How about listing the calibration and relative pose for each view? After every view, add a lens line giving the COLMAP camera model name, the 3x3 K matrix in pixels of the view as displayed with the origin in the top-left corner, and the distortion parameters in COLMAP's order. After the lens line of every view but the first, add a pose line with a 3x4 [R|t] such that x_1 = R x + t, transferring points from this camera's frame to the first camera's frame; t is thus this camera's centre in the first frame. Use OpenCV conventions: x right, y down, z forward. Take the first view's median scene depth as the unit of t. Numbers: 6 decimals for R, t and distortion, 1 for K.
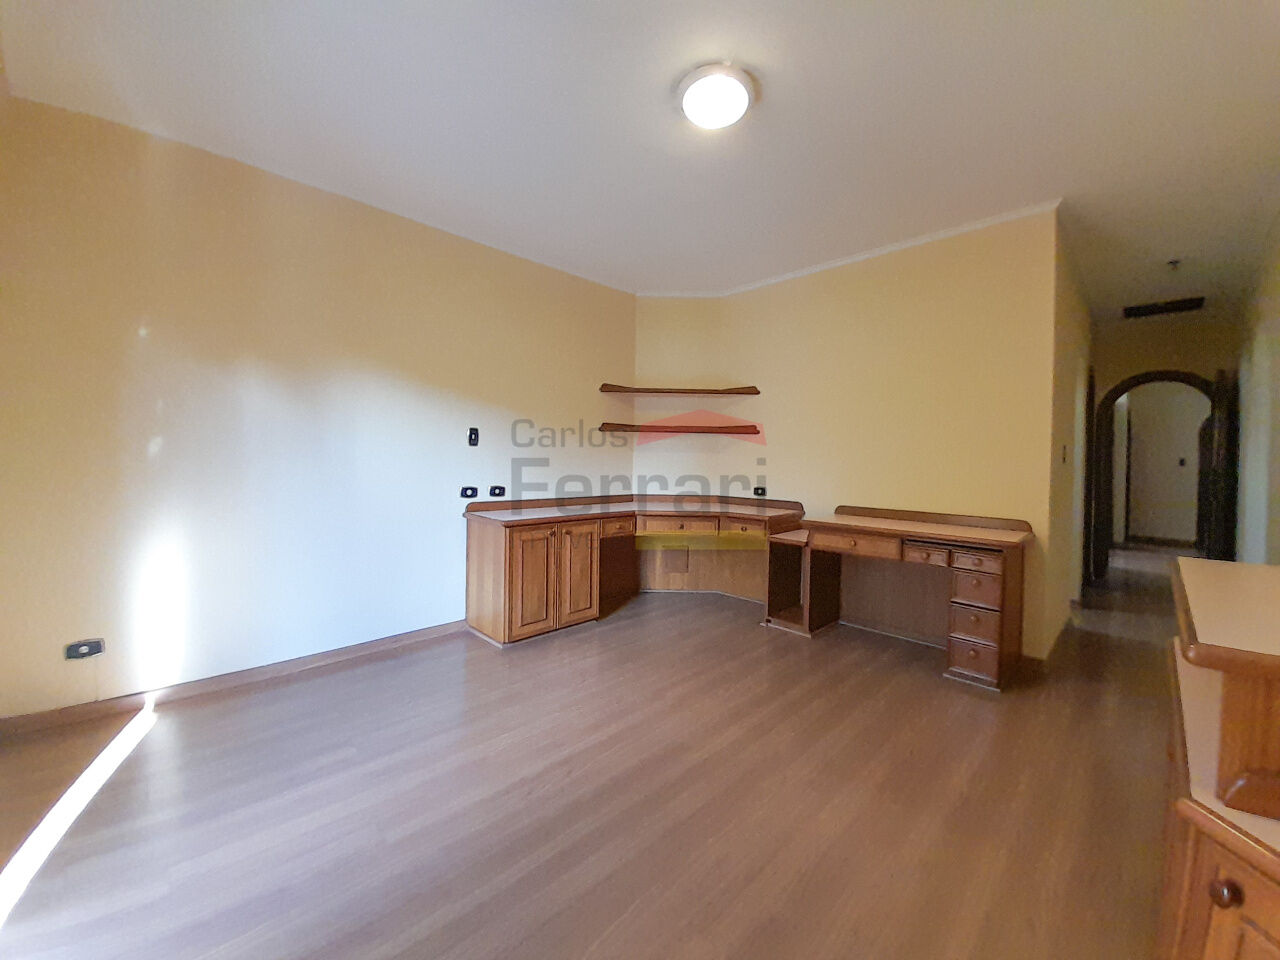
lens RADIAL K [[501.9, 0, 652.1], [0, 501.9, 465.4], [0, 0, 1]] dist [-0.010986, 0.000095]
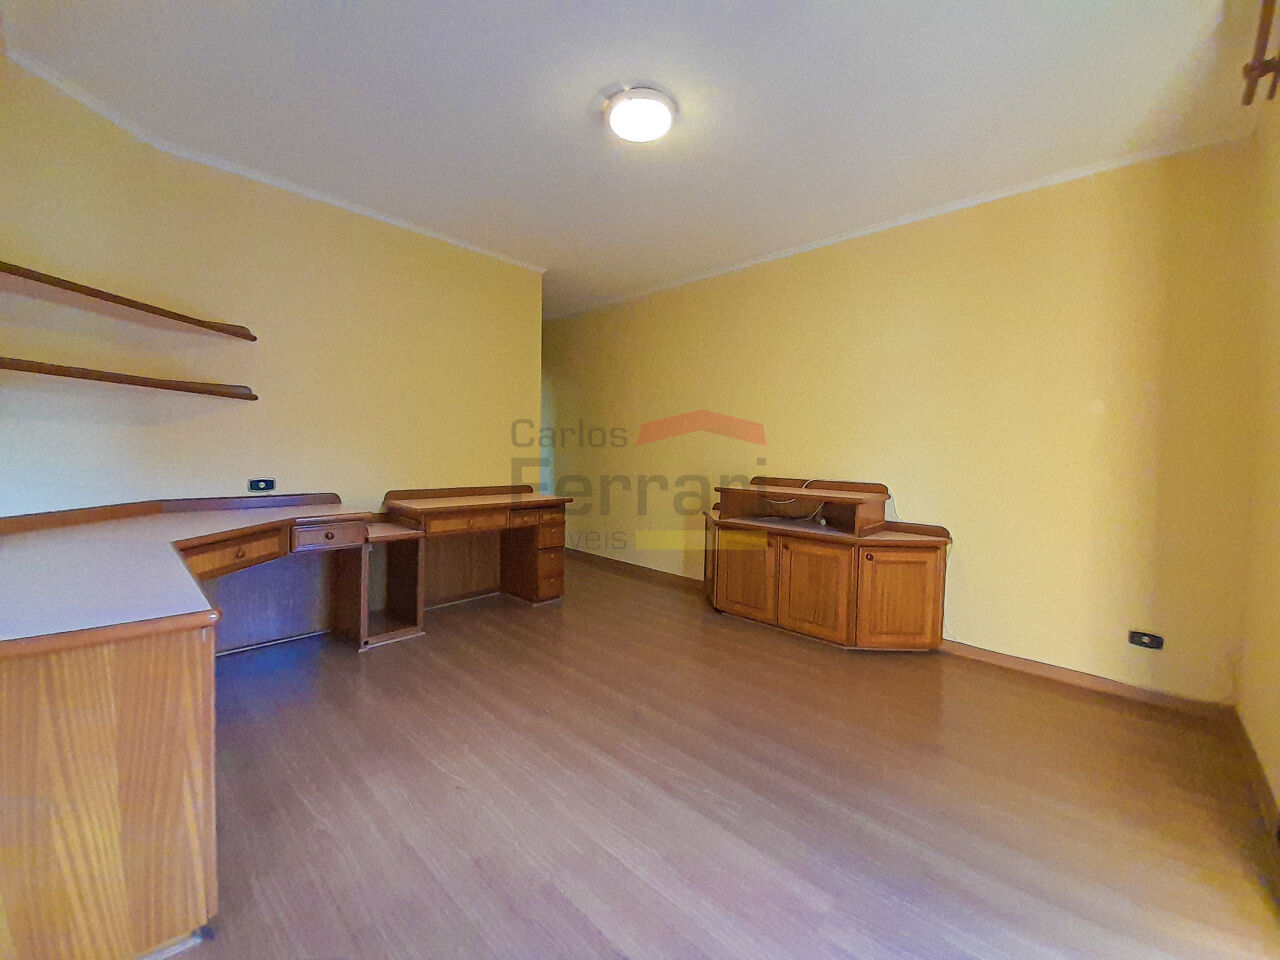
lens RADIAL K [[501.9, 0, 652.1], [0, 501.9, 465.4], [0, 0, 1]] dist [-0.010986, 0.000095]
pose [[-0.057651, -0.050871, 0.997040, -0.538262], [-0.007777, 0.998694, 0.050505, -0.014462], [-0.998306, -0.004842, -0.057972, 0.553696]]
